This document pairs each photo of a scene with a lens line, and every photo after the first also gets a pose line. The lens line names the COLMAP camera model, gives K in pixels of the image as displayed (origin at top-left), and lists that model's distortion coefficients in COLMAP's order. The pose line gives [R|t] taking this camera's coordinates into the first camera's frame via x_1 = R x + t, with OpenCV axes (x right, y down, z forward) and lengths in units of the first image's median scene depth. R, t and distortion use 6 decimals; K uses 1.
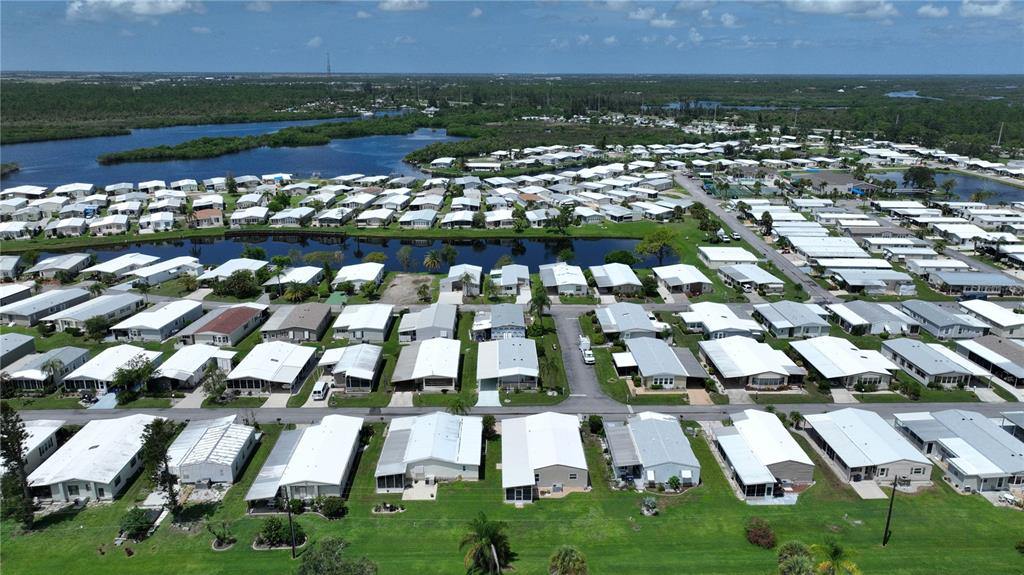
lens RADIAL K [[413.0, 0, 510.8], [0, 413.0, 353.0], [0, 0, 1]] dist [0.002542, 0.000267]
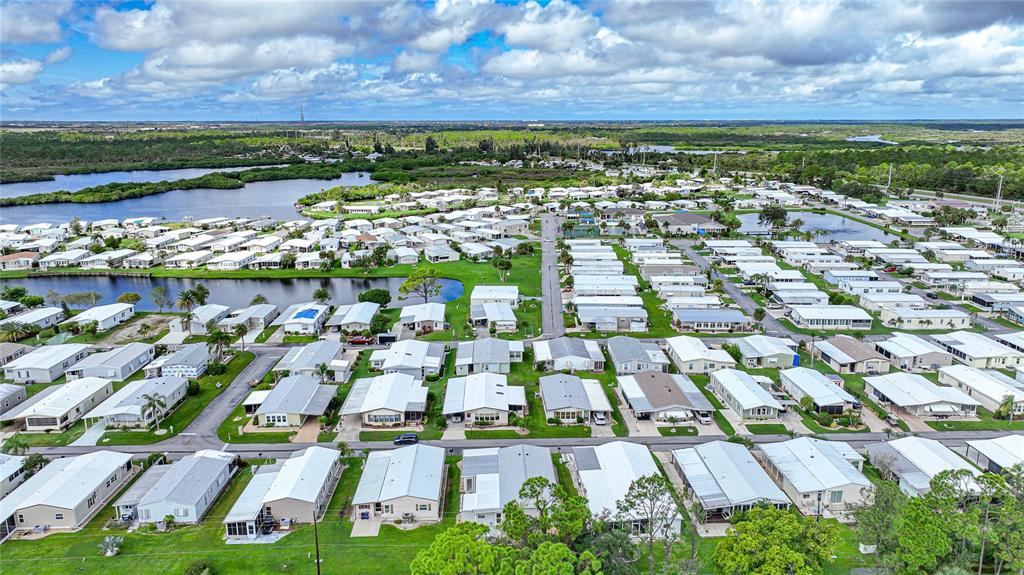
lens RADIAL K [[413.0, 0, 510.8], [0, 413.0, 353.0], [0, 0, 1]] dist [0.002542, 0.000267]
pose [[0.999976, -0.006486, 0.002260, 0.556255], [0.006649, 0.996658, -0.081422, -0.004063], [-0.001724, 0.081435, 0.996677, -0.018269]]
